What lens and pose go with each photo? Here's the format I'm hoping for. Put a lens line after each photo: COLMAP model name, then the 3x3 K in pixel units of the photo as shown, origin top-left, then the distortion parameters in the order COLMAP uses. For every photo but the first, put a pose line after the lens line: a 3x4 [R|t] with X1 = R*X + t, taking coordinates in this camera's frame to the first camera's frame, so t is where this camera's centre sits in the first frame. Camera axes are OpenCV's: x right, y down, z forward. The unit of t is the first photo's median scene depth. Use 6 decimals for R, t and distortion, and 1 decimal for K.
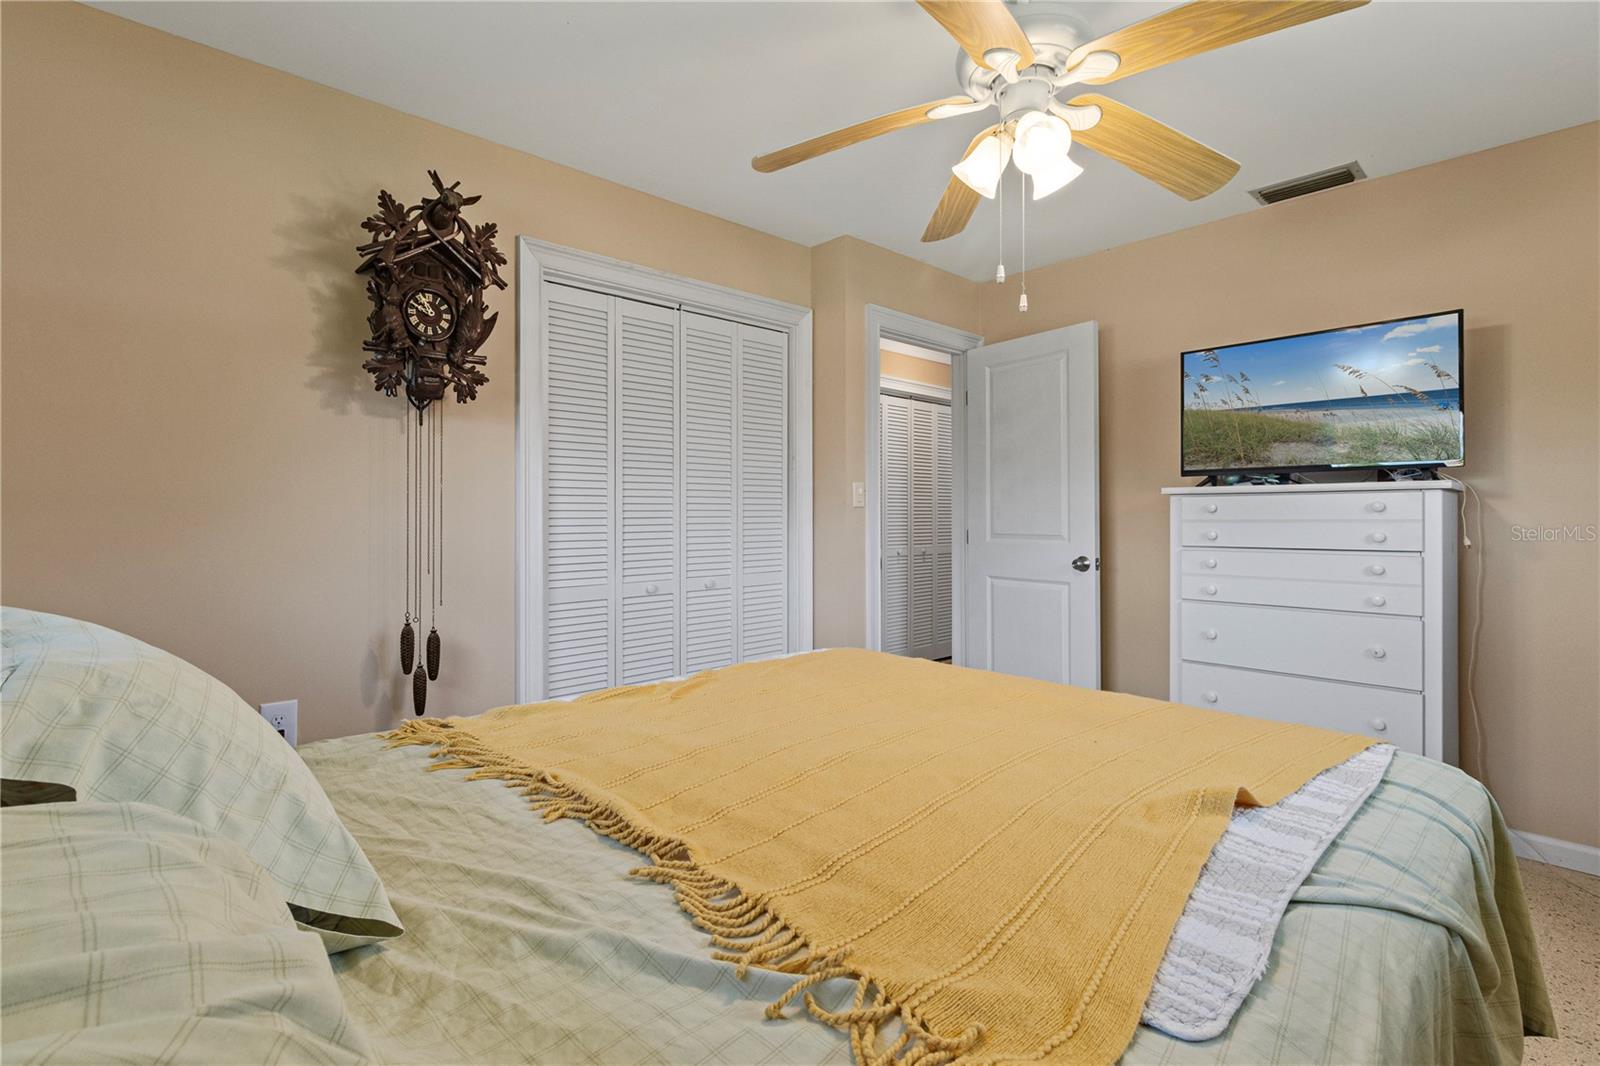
lens RADIAL K [[736.6, 0, 795.3], [0, 736.6, 499.6], [0, 0, 1]] dist [-0.000502, -0.000097]
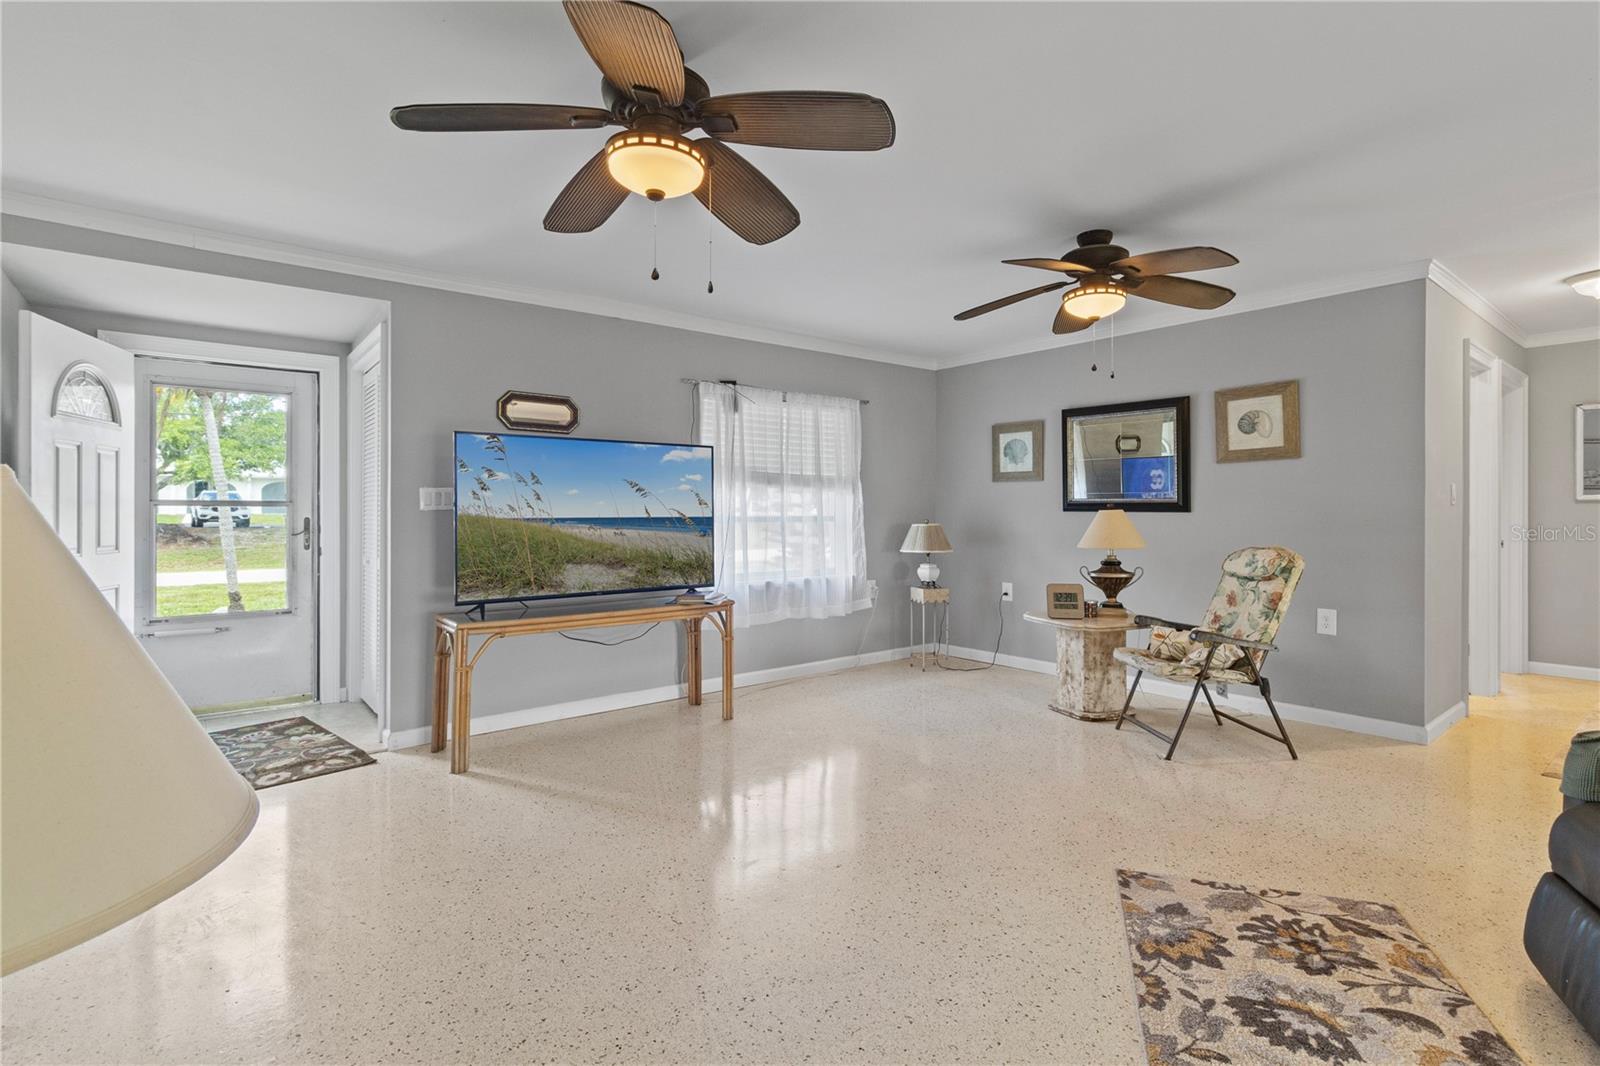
lens RADIAL K [[755.2, 0, 788.6], [0, 755.2, 511.5], [0, 0, 1]] dist [-0.001697, 0.000196]
pose [[0.072028, 0.003417, 0.997397, -0.169371], [-0.007732, 0.999966, -0.002868, -0.135814], [-0.997373, -0.007505, 0.072052, 0.699169]]
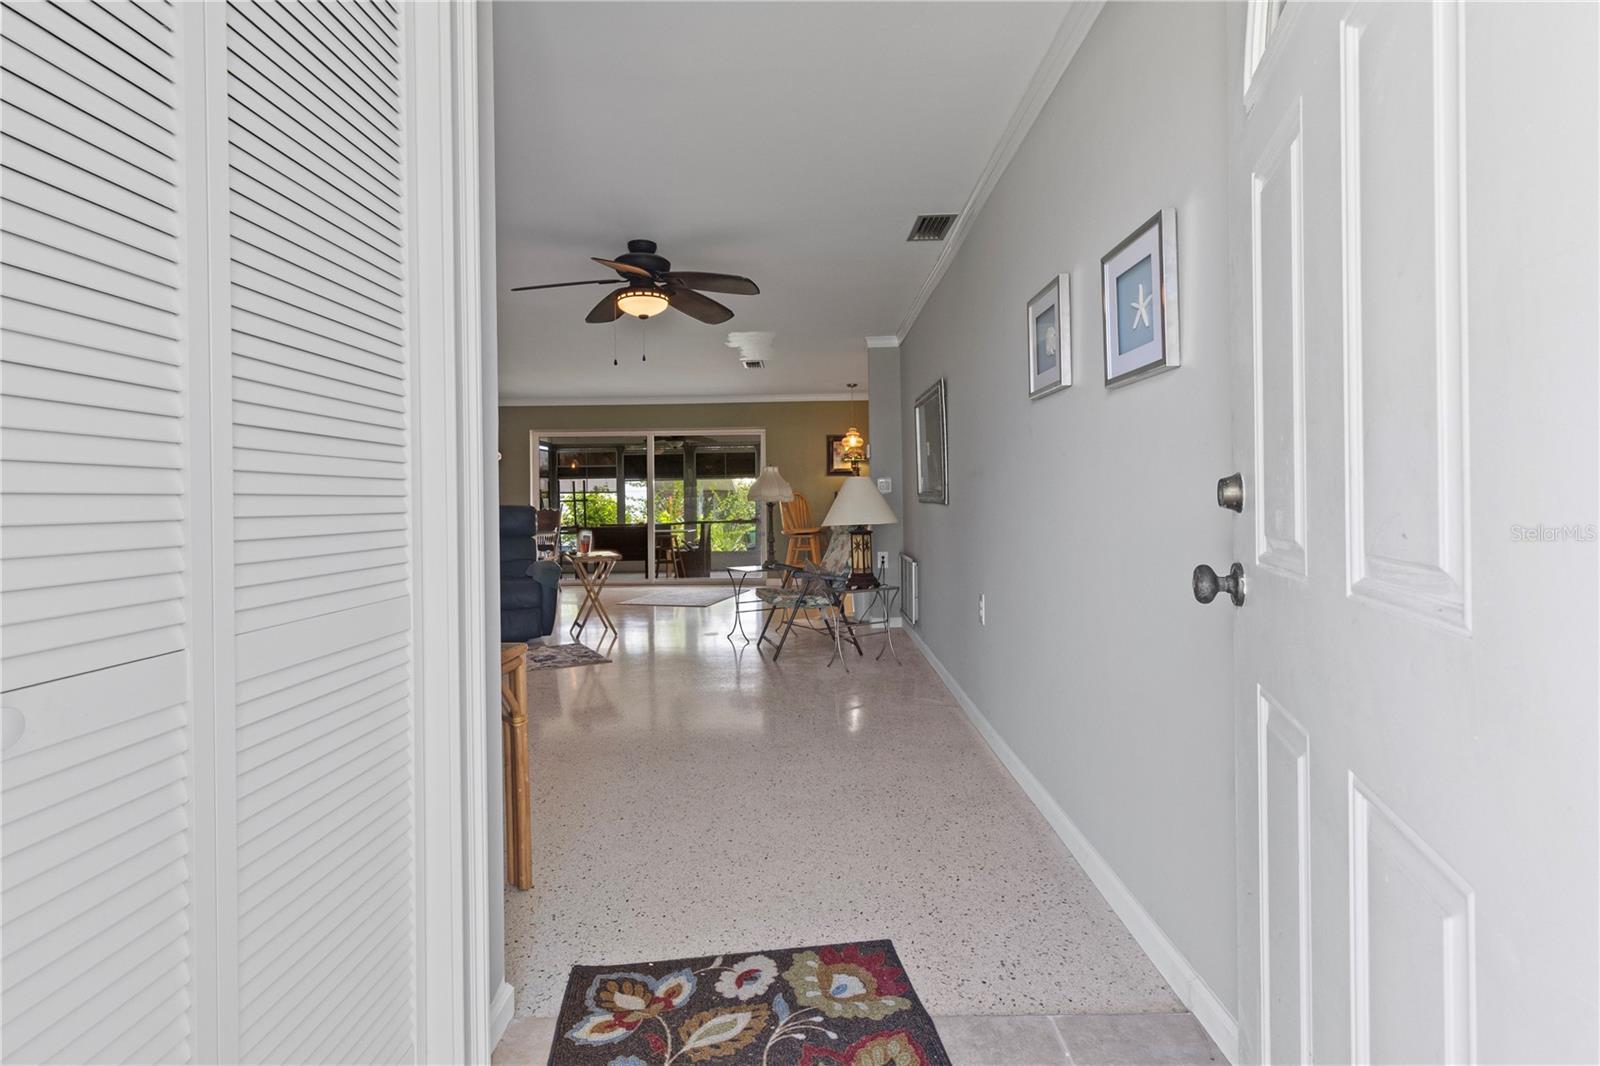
lens RADIAL K [[736.6, 0, 795.3], [0, 736.6, 499.6], [0, 0, 1]] dist [-0.000502, -0.000097]
pose [[-0.687646, 0.010187, -0.725975, 0.738348], [0.020487, 0.999776, -0.005377, -0.108069], [0.725757, -0.018571, -0.687700, 1.491019]]
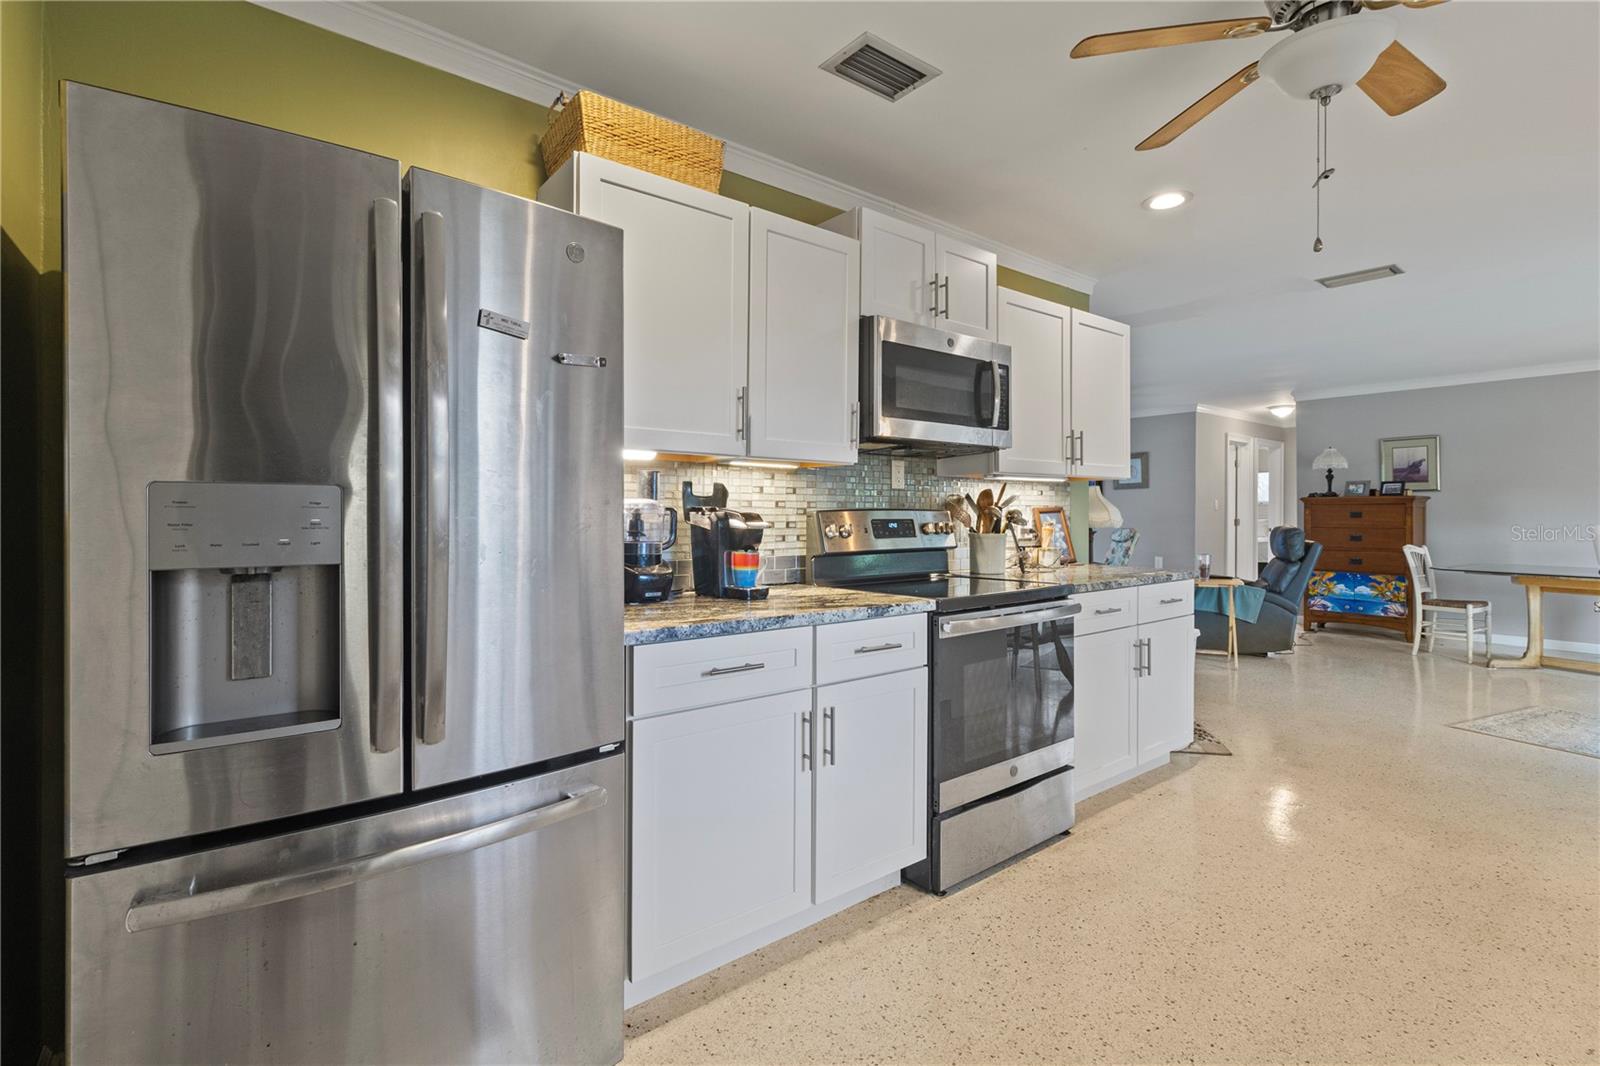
lens RADIAL K [[741.4, 0, 793.4], [0, 741.4, 516.4], [0, 0, 1]] dist [-0.001019, -0.000211]
pose [[0.066440, -0.000172, 0.997790, -1.213021], [-0.009095, 0.999958, 0.000778, -0.126419], [-0.997749, -0.009127, 0.066436, 0.948206]]
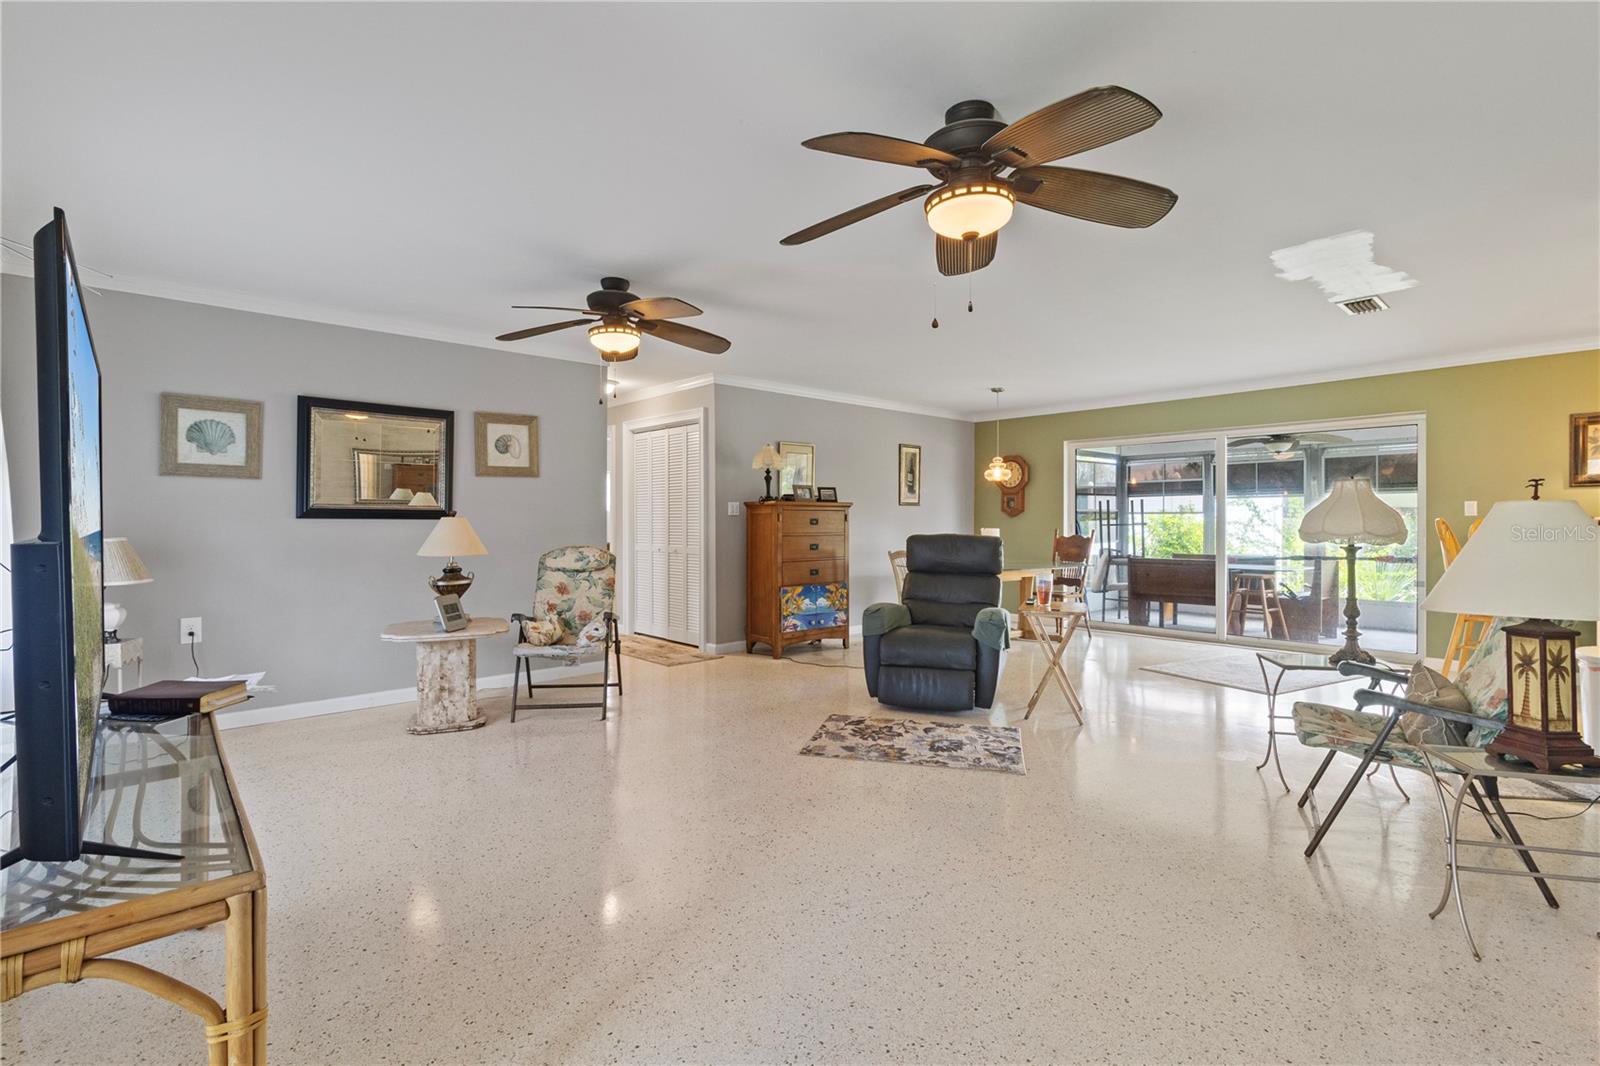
lens RADIAL K [[742.4, 0, 797.2], [0, 742.4, 523.4], [0, 0, 1]] dist [0.001915, 0.000301]
pose [[-0.999982, 0.004270, 0.004261, 0.371984], [0.004253, 0.999983, -0.004045, -0.129997], [-0.004278, -0.004027, -0.999983, 1.295428]]
